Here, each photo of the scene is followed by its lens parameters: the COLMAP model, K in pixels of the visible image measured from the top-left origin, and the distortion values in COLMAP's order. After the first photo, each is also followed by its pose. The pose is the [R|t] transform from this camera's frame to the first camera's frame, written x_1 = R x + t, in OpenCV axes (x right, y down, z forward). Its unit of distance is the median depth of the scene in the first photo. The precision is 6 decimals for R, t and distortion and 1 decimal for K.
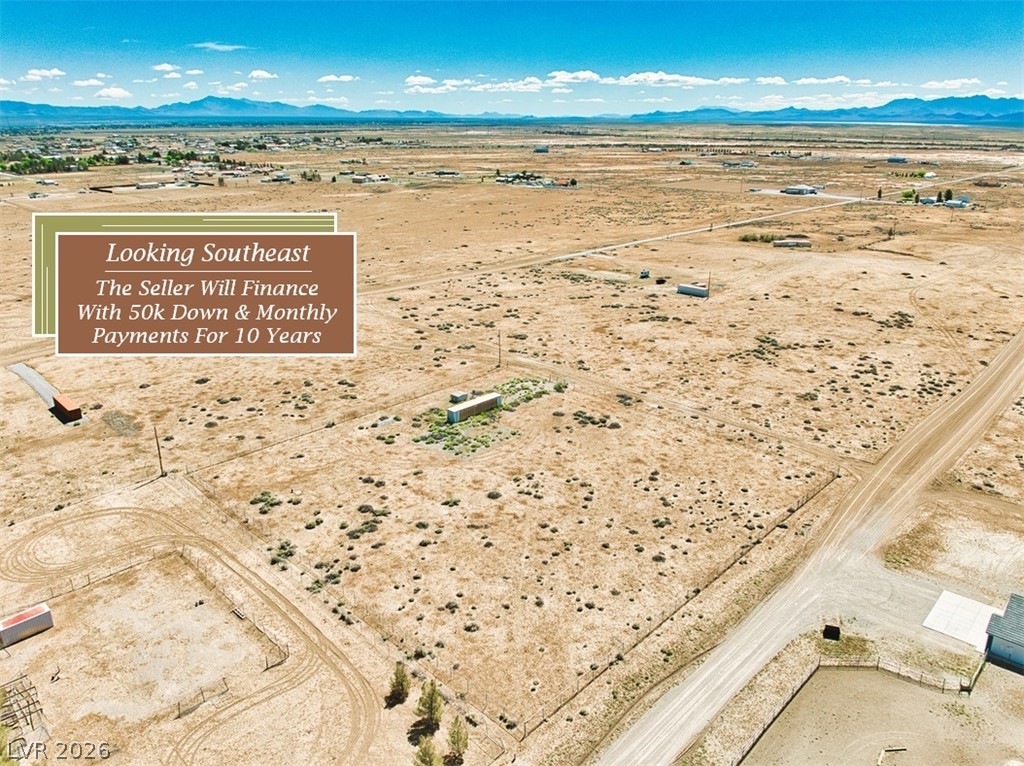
lens RADIAL K [[738.9, 0, 510.2], [0, 738.9, 389.5], [0, 0, 1]] dist [-0.015917, -0.024475]
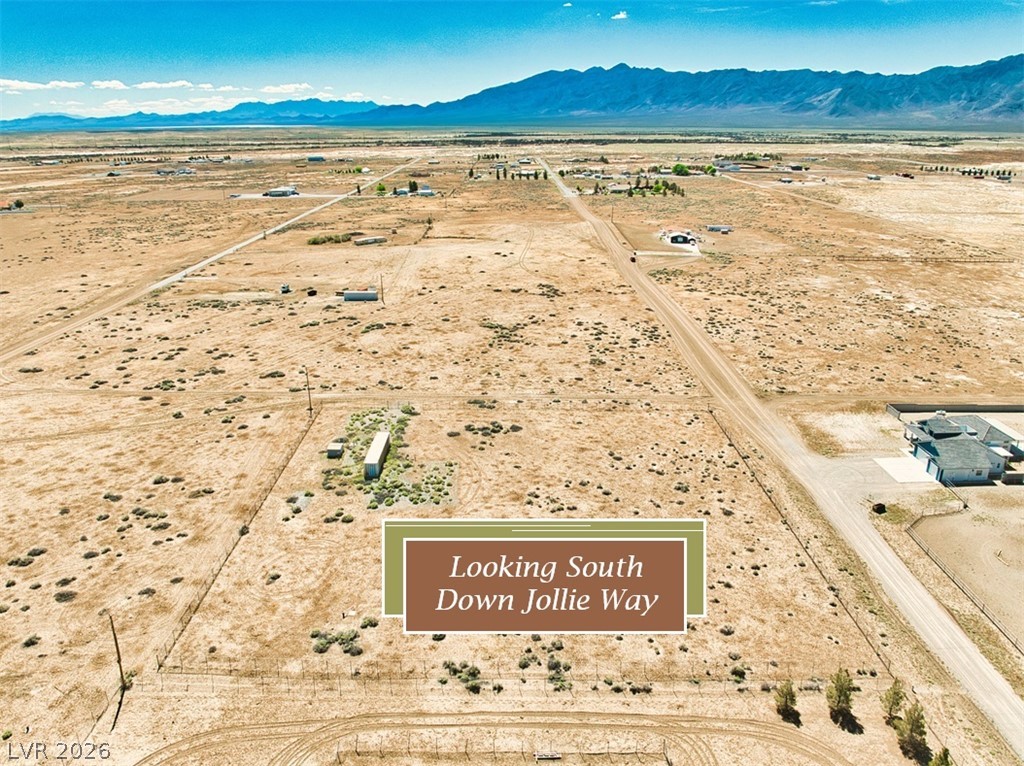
lens RADIAL K [[738.9, 0, 507.4], [0, 738.9, 414.6], [0, 0, 1]] dist [-0.015917, -0.024475]
pose [[0.715815, -0.258840, 0.648545, -0.648832], [0.242709, 0.963080, 0.116490, -0.110411], [-0.654753, 0.074023, 0.752210, 0.339893]]
